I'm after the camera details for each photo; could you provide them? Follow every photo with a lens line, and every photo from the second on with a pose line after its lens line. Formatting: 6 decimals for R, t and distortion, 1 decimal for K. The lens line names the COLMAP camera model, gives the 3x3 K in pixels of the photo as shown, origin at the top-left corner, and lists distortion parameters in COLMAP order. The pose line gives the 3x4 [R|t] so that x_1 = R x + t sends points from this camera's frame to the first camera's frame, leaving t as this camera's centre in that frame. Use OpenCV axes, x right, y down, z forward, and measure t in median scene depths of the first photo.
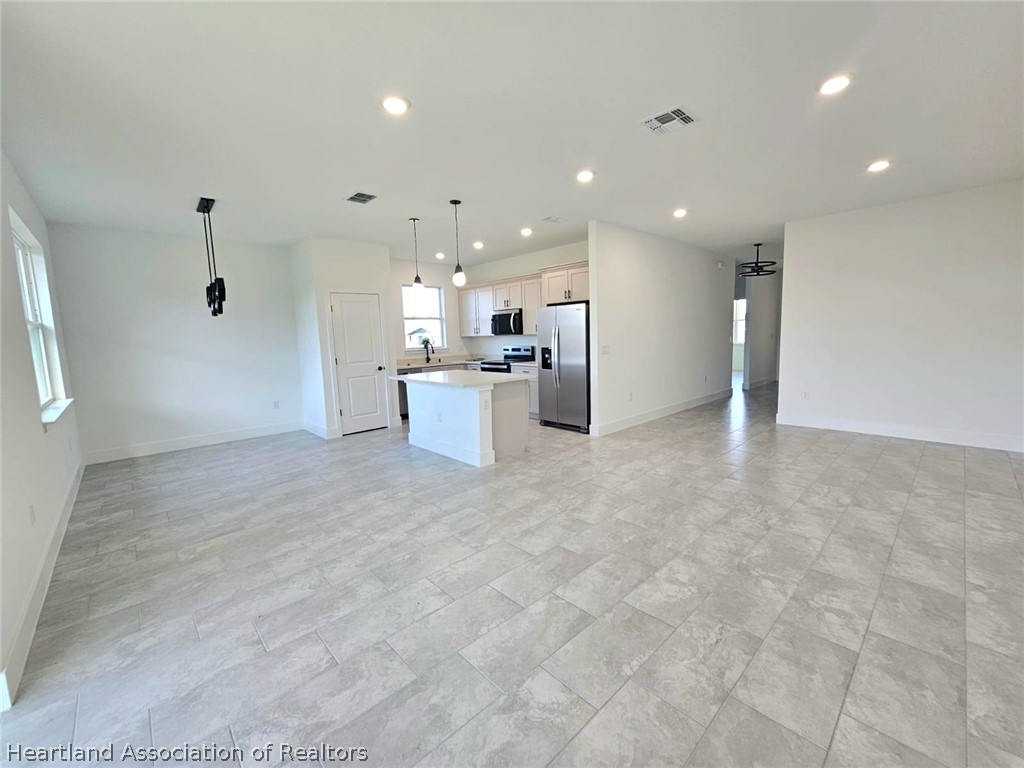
lens RADIAL K [[422.2, 0, 512.0], [0, 422.2, 384.0], [0, 0, 1]] dist [0.000538, 0.000008]
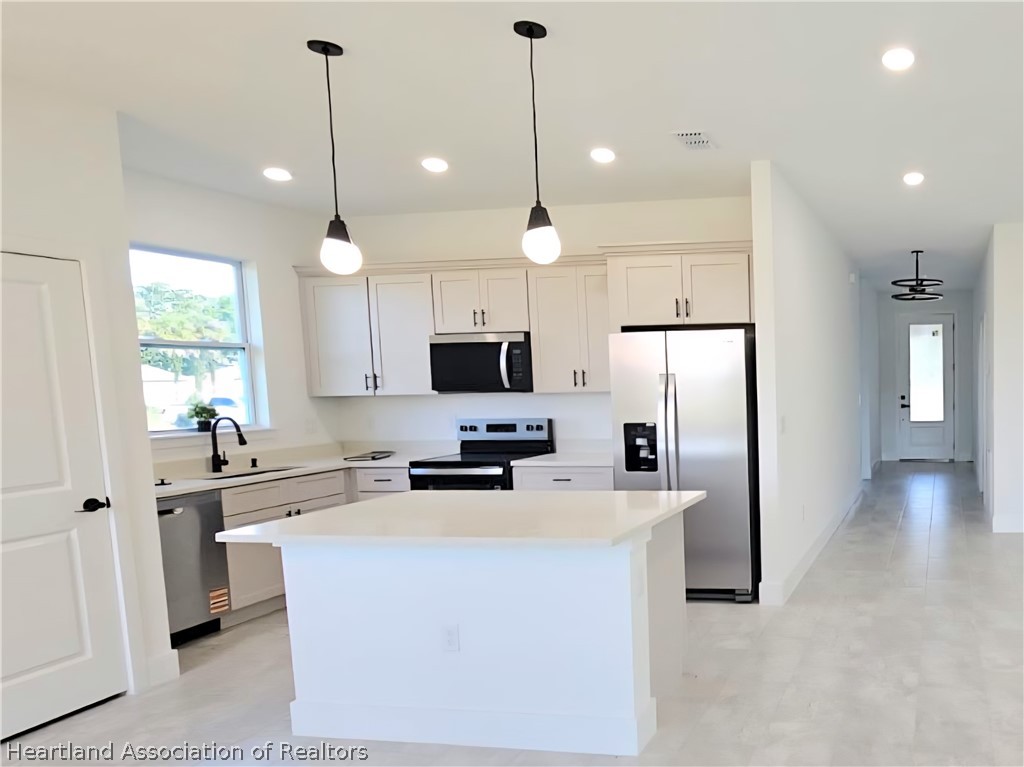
lens RADIAL K [[682.9, 0, 512.4], [0, 682.9, 420.7], [0, 0, 1]] dist [-0.002962, -0.002166]
pose [[0.775013, -0.033039, 0.631081, -0.429678], [0.069449, 0.997037, -0.033090, -0.067066], [-0.628118, 0.069473, 0.775011, 0.477384]]
